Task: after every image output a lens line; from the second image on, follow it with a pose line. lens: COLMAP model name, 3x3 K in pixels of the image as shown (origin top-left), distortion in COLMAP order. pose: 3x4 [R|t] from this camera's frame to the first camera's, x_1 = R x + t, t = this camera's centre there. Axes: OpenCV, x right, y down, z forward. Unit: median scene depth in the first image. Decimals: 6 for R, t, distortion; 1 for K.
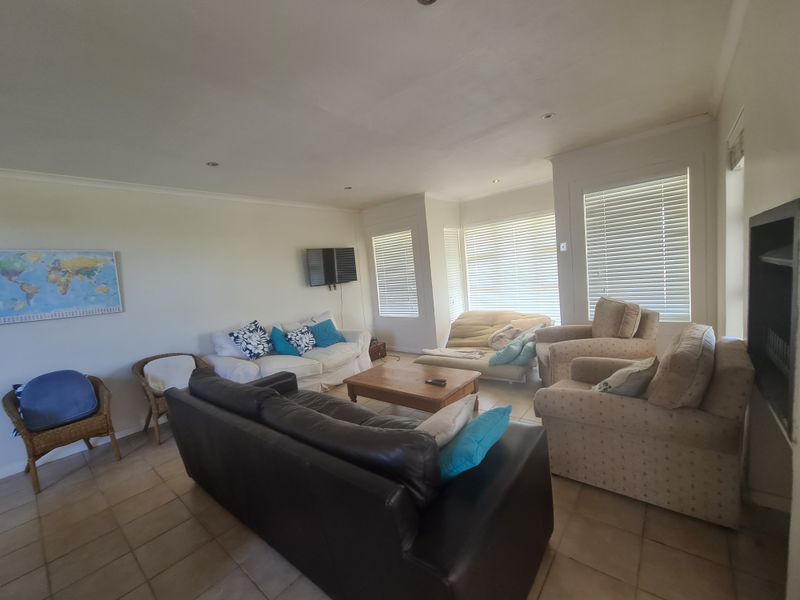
lens RADIAL K [[328.3, 0, 399.7], [0, 328.3, 300.9], [0, 0, 1]] dist [-0.000859, 0.000156]
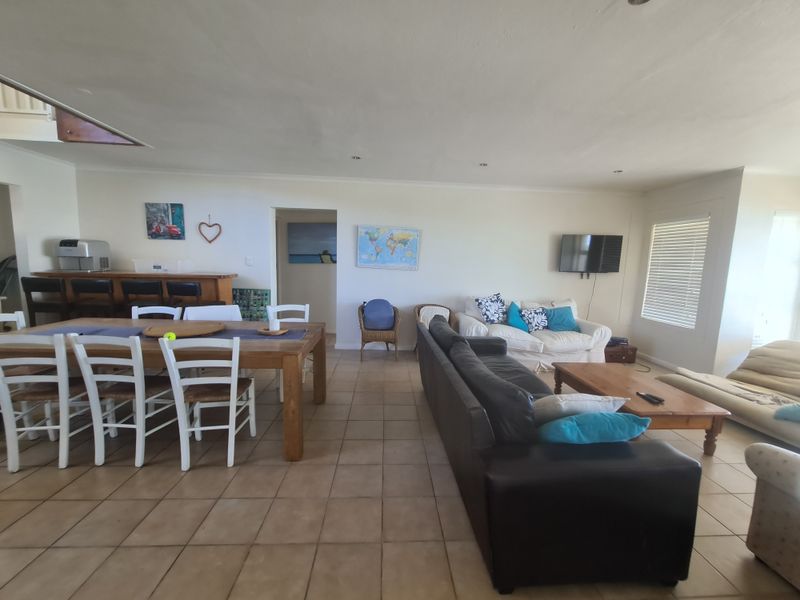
lens RADIAL K [[328.3, 0, 401.7], [0, 328.3, 299.8], [0, 0, 1]] dist [-0.000859, 0.000156]
pose [[0.673325, 0.200592, -0.711615, 0.166892], [-0.158931, 0.979260, 0.125658, -0.009734], [0.722063, 0.028489, 0.691241, -0.068206]]
